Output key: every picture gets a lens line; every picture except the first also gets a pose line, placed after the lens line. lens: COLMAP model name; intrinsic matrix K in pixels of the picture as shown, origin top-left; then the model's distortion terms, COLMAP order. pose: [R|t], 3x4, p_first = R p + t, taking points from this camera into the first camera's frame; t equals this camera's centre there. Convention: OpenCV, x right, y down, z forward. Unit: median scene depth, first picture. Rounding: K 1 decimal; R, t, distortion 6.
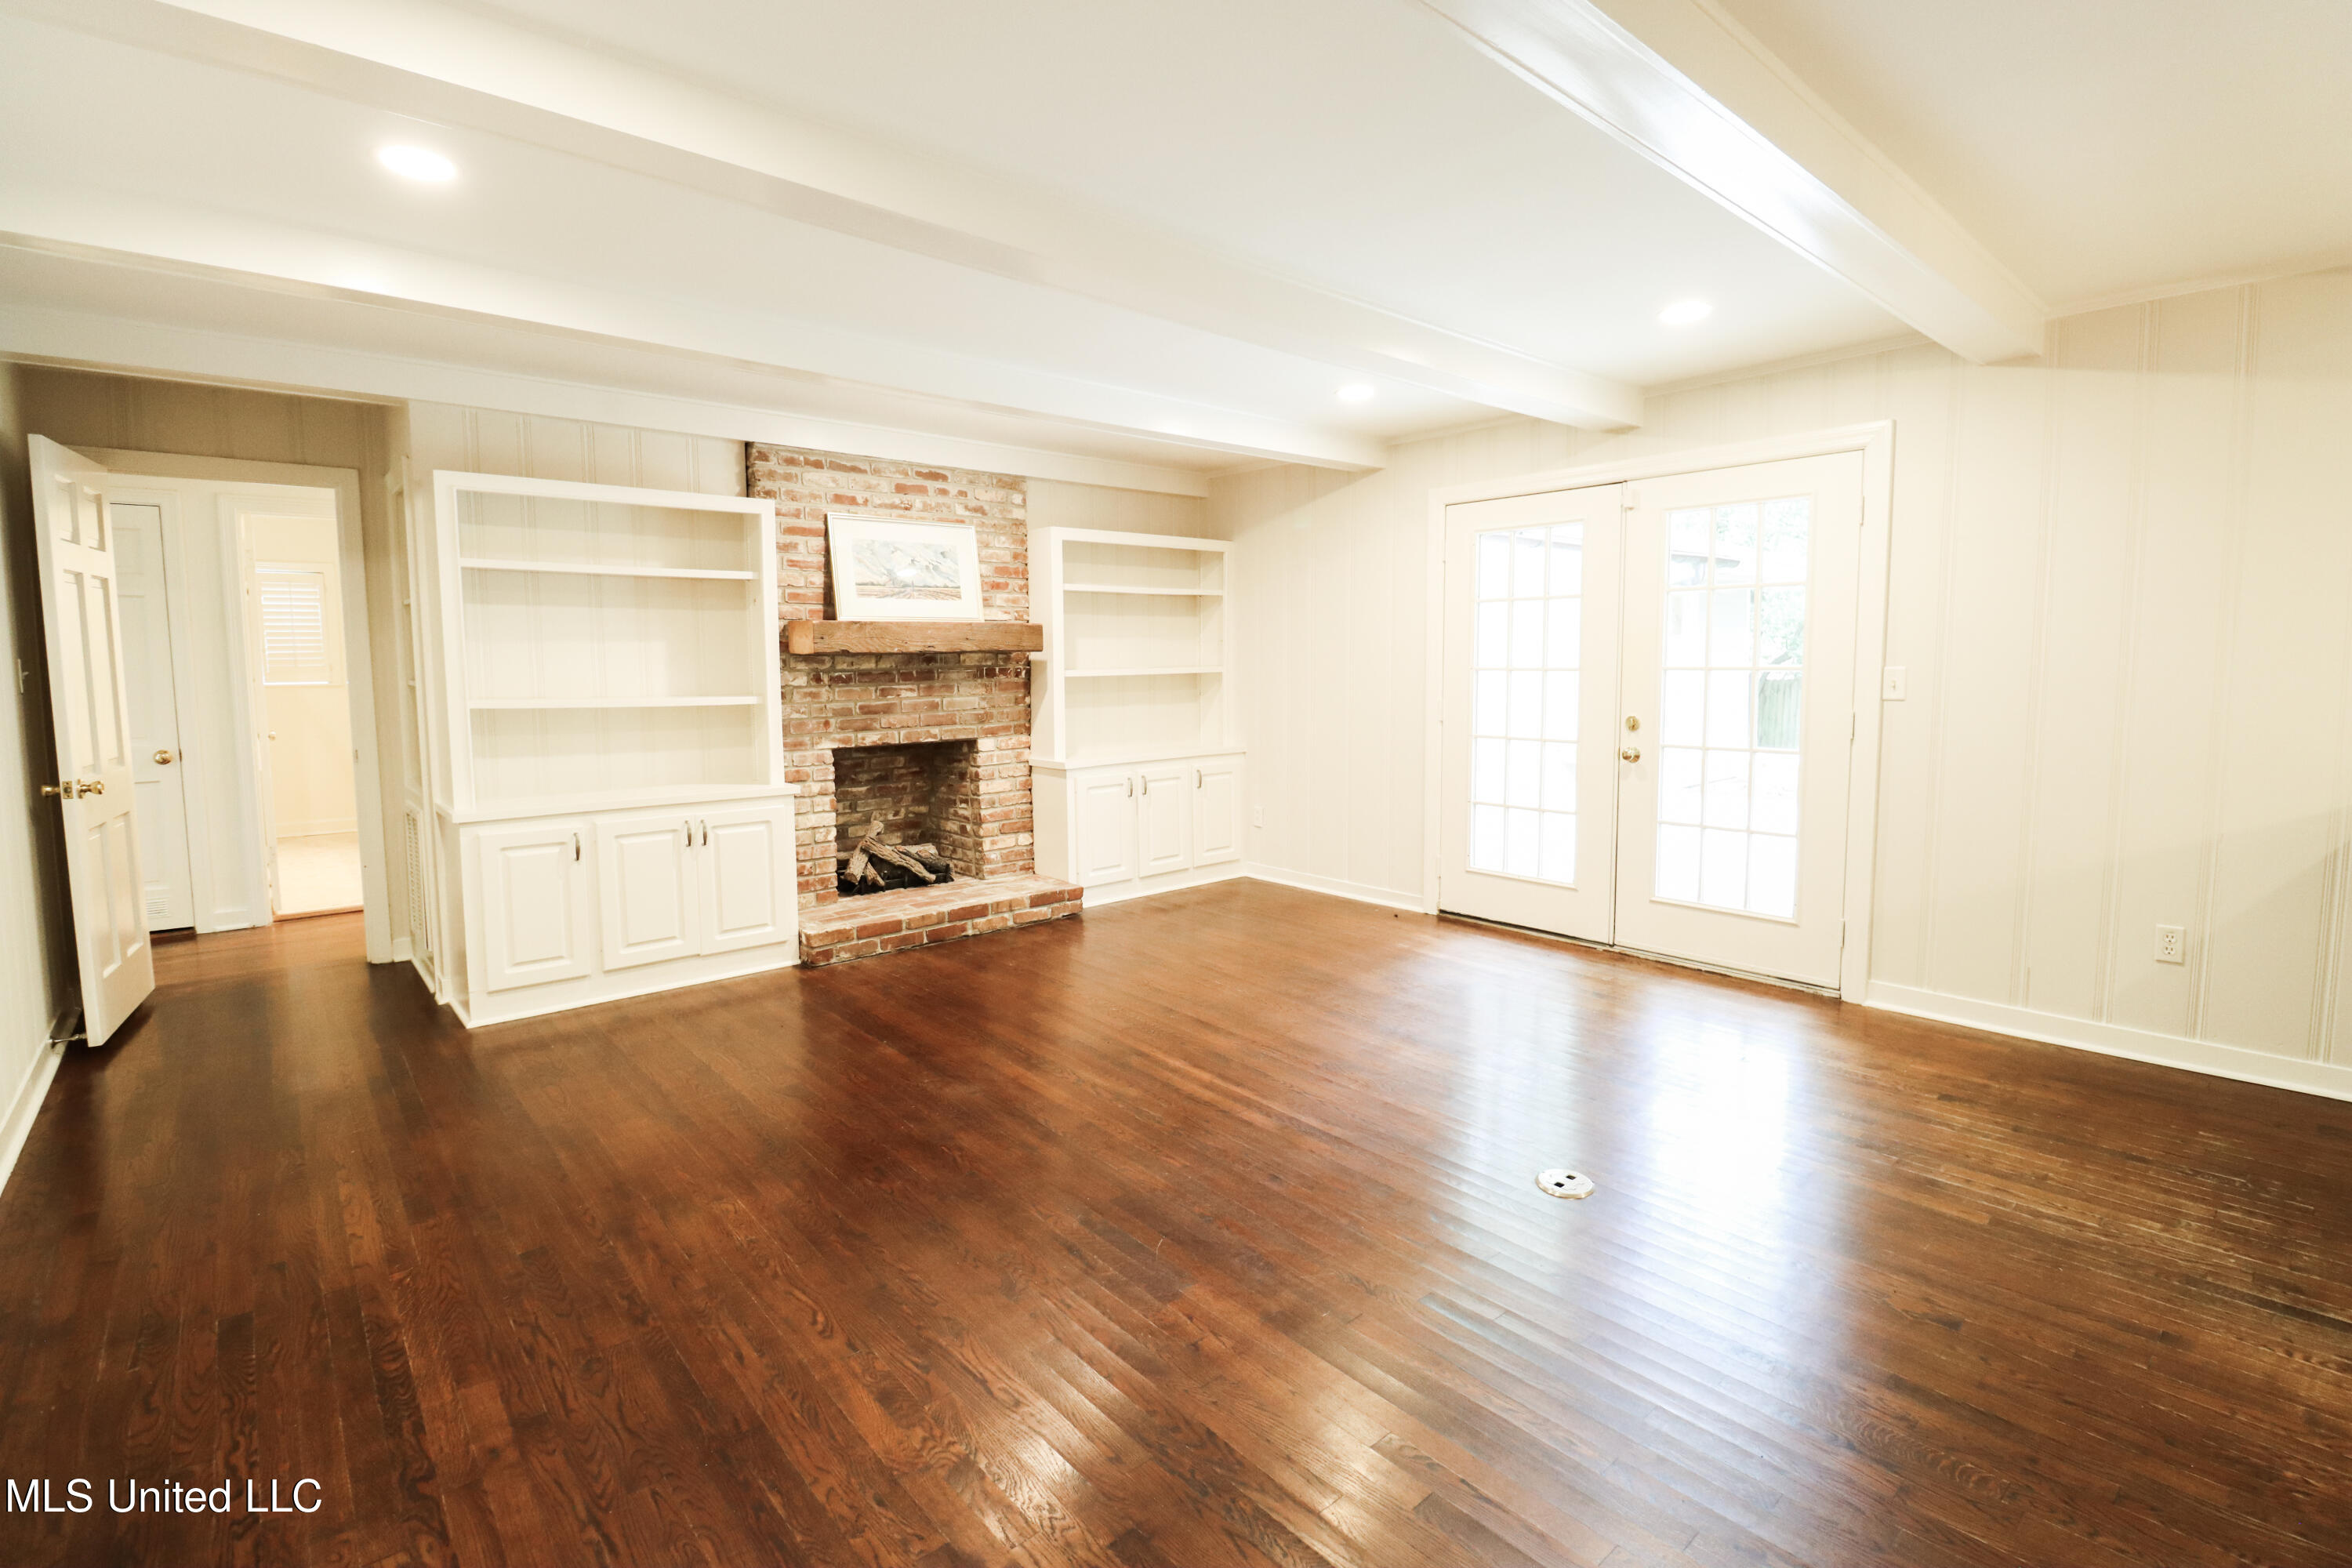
lens RADIAL K [[1095.4, 0, 1179.4], [0, 1095.4, 761.5], [0, 0, 1]] dist [-0.001999, -0.000394]
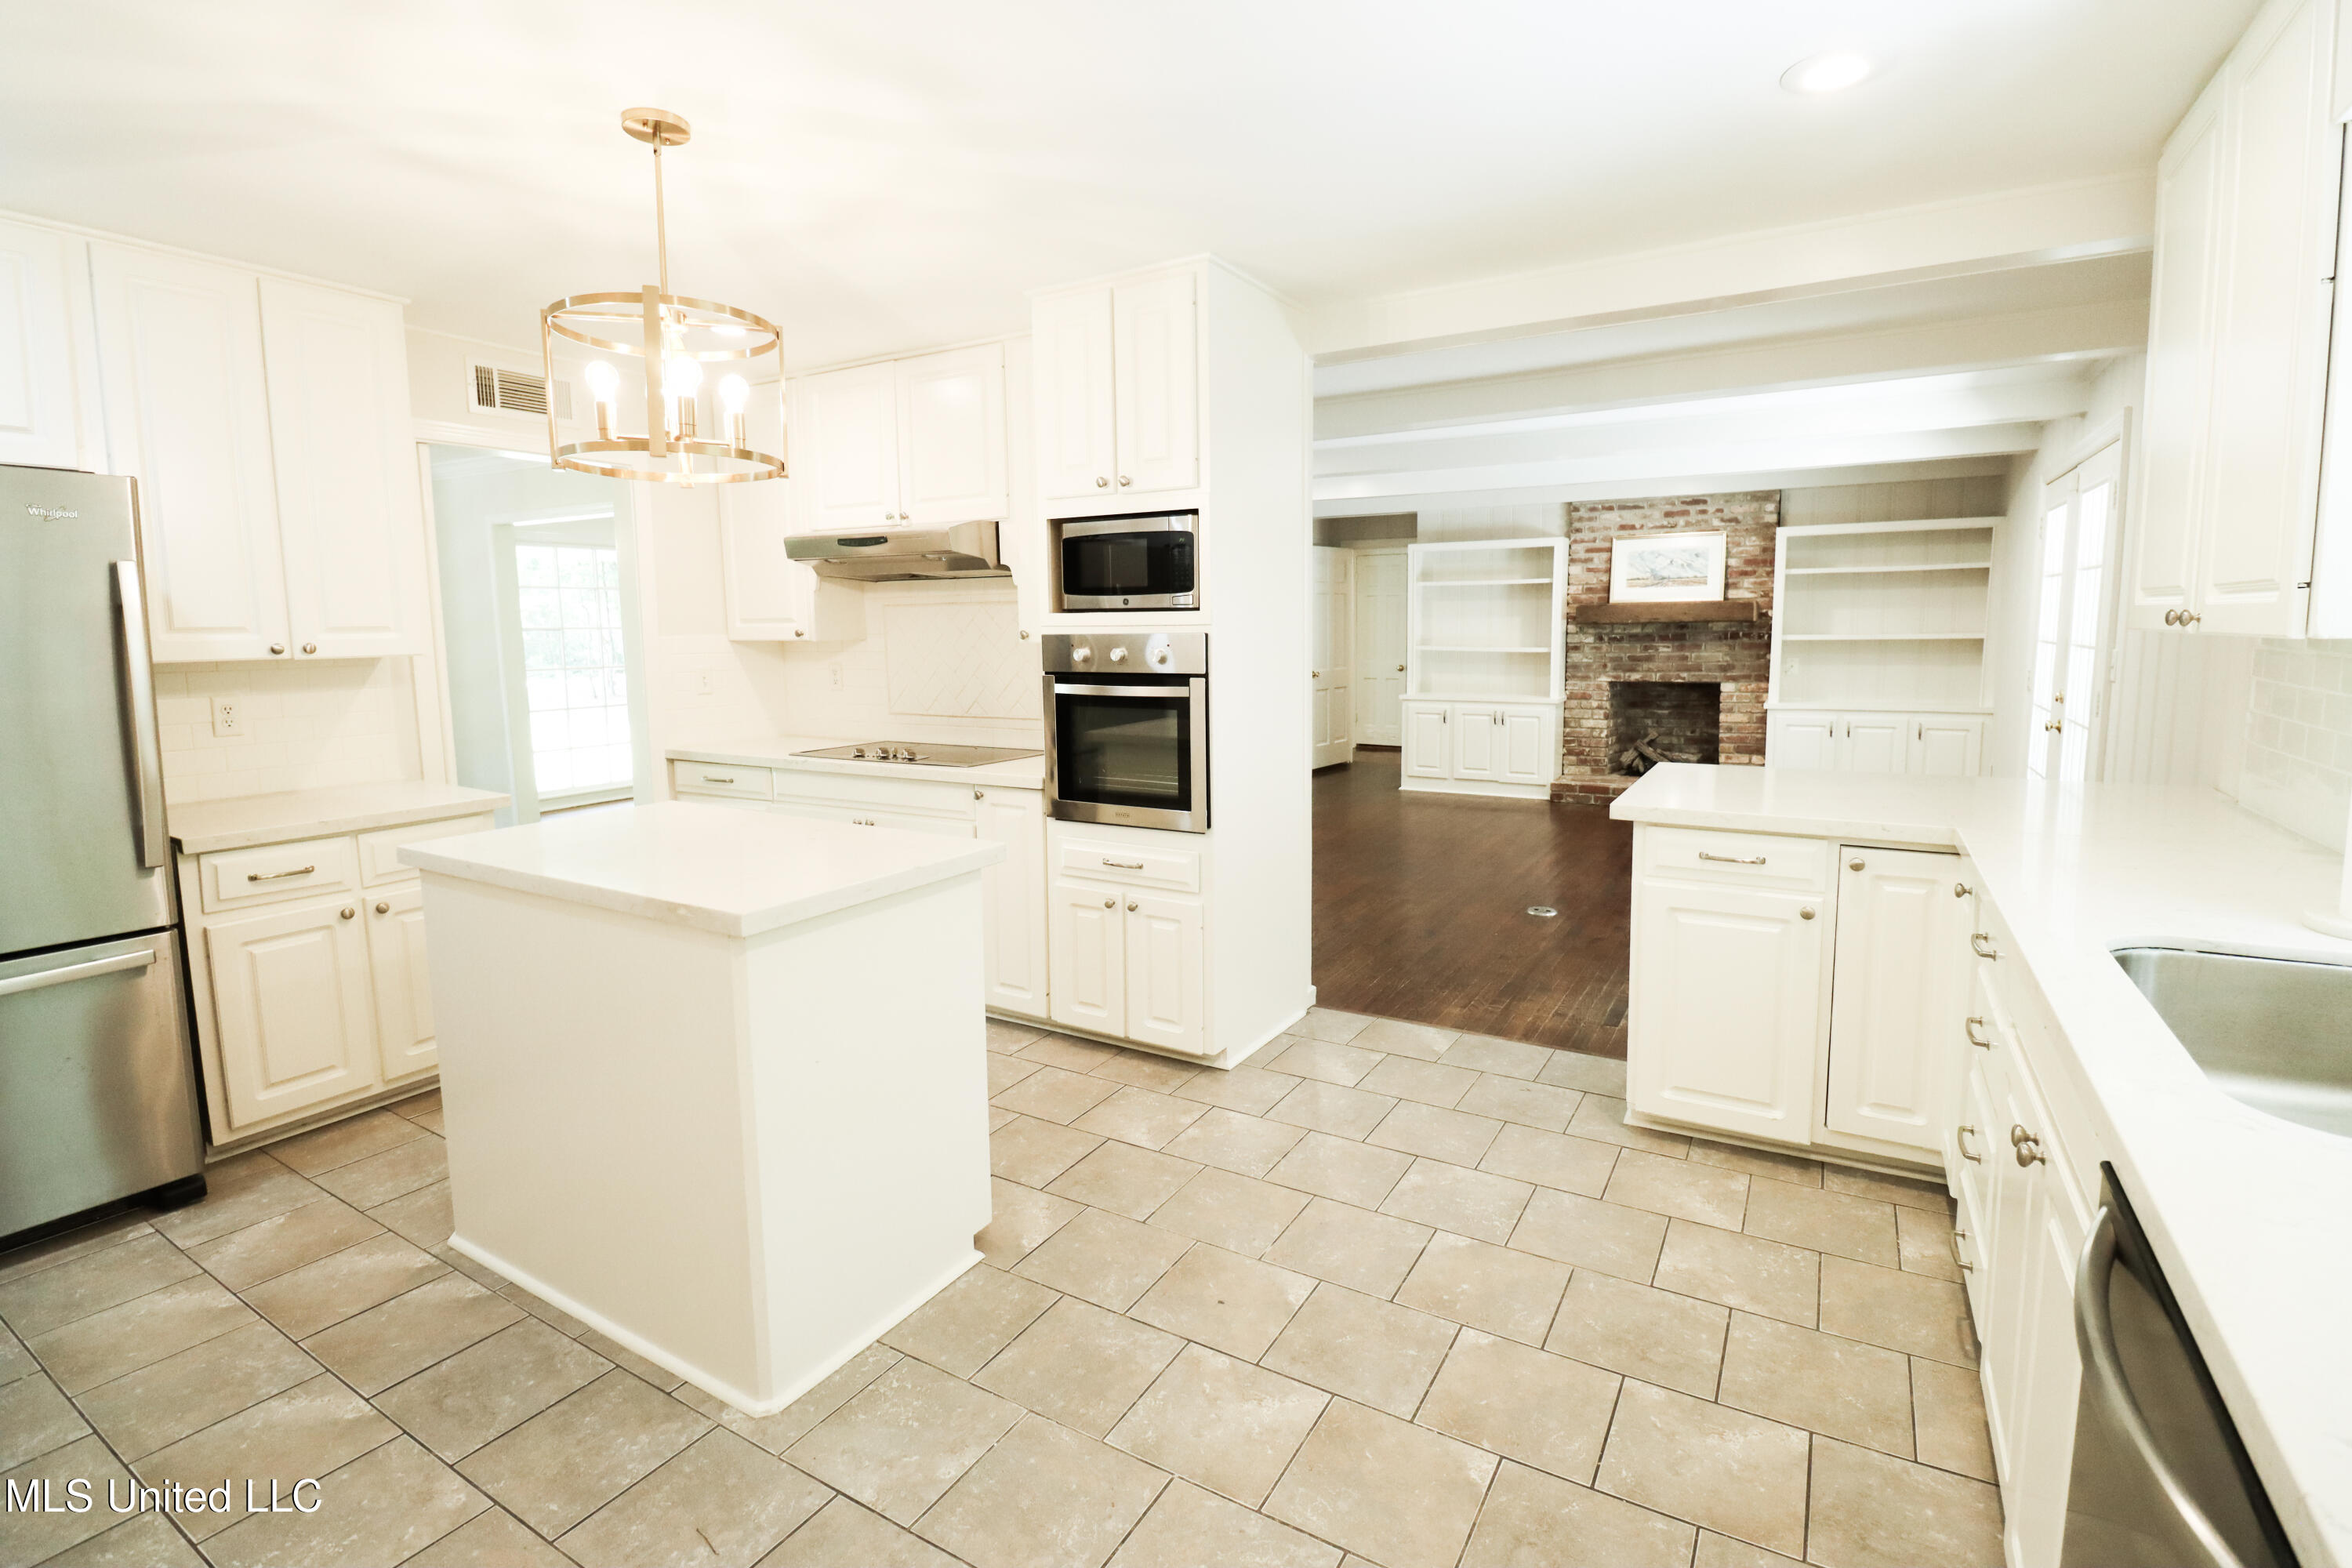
lens RADIAL K [[1095.4, 0, 1180.8], [0, 1095.4, 773.6], [0, 0, 1]] dist [-0.001999, -0.000394]
pose [[0.295026, 0.135410, -0.945845, 1.026629], [-0.079045, 0.989973, 0.117072, -0.015631], [0.952214, 0.040225, 0.302772, -0.096870]]
